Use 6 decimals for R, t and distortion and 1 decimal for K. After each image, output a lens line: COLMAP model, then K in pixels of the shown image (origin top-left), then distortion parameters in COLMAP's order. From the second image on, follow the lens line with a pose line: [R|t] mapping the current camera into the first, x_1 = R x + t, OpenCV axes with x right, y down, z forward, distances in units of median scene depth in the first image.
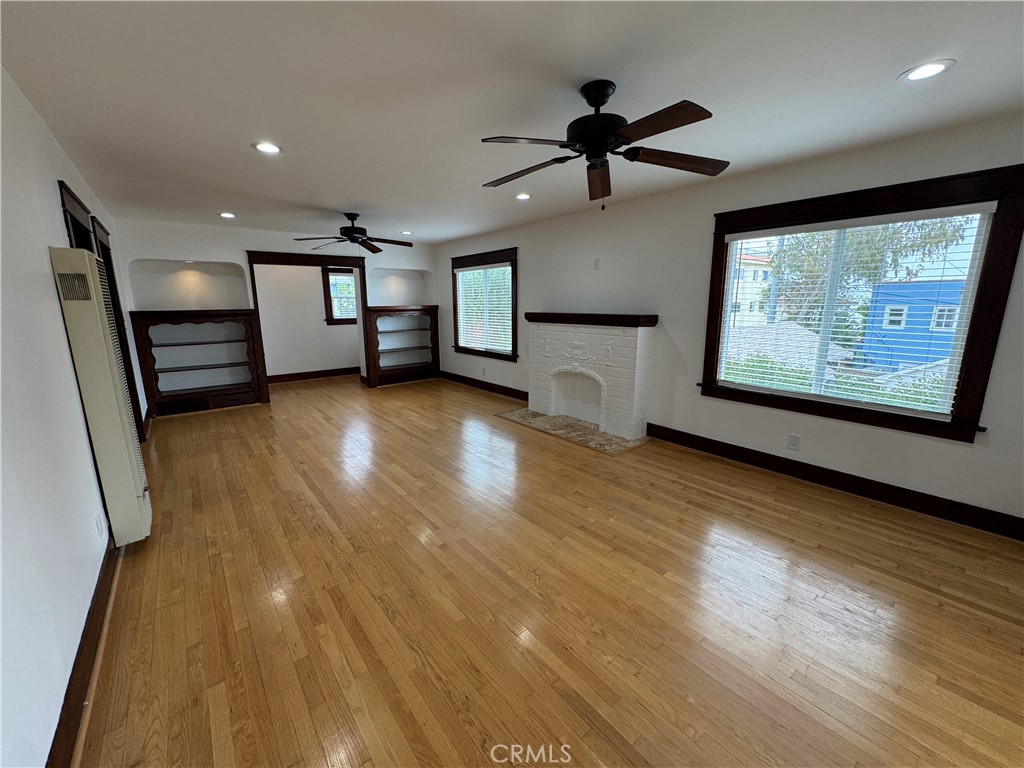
lens RADIAL K [[408.4, 0, 512.0], [0, 408.4, 384.0], [0, 0, 1]] dist [-0.002100, 0.000199]
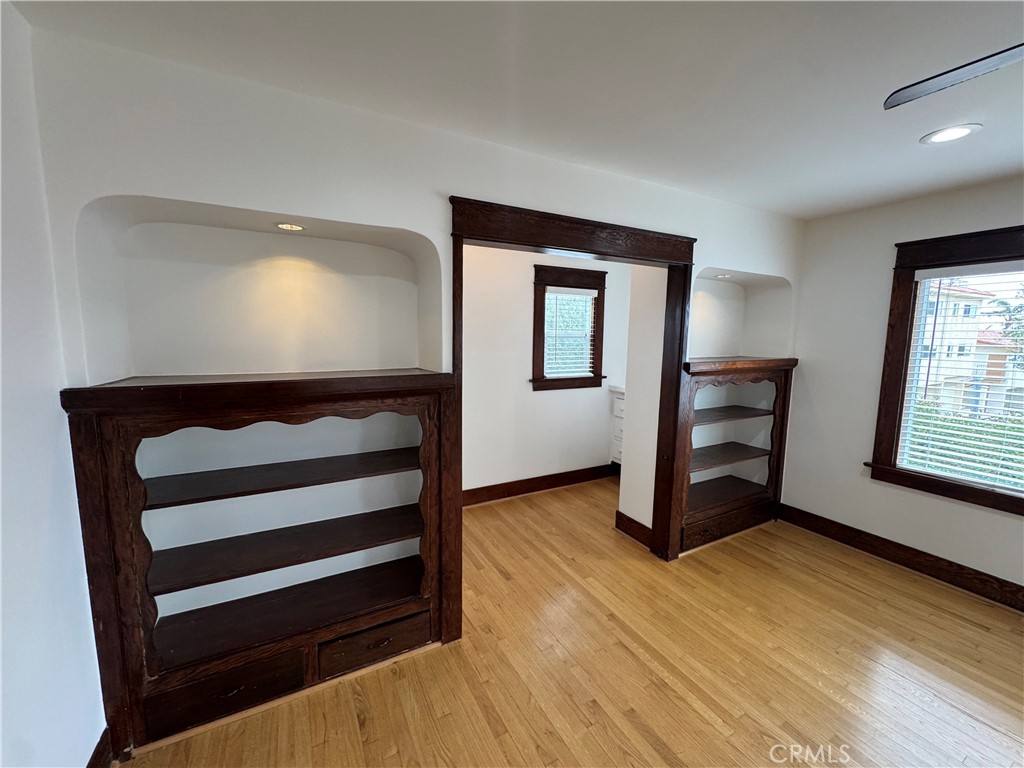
lens RADIAL K [[408.4, 0, 512.0], [0, 408.4, 384.0], [0, 0, 1]] dist [-0.002100, 0.000199]
pose [[0.985722, 0.038856, -0.163834, -0.432864], [-0.051649, 0.995878, -0.074563, -0.125007], [0.160262, 0.081960, 0.983666, 0.557490]]
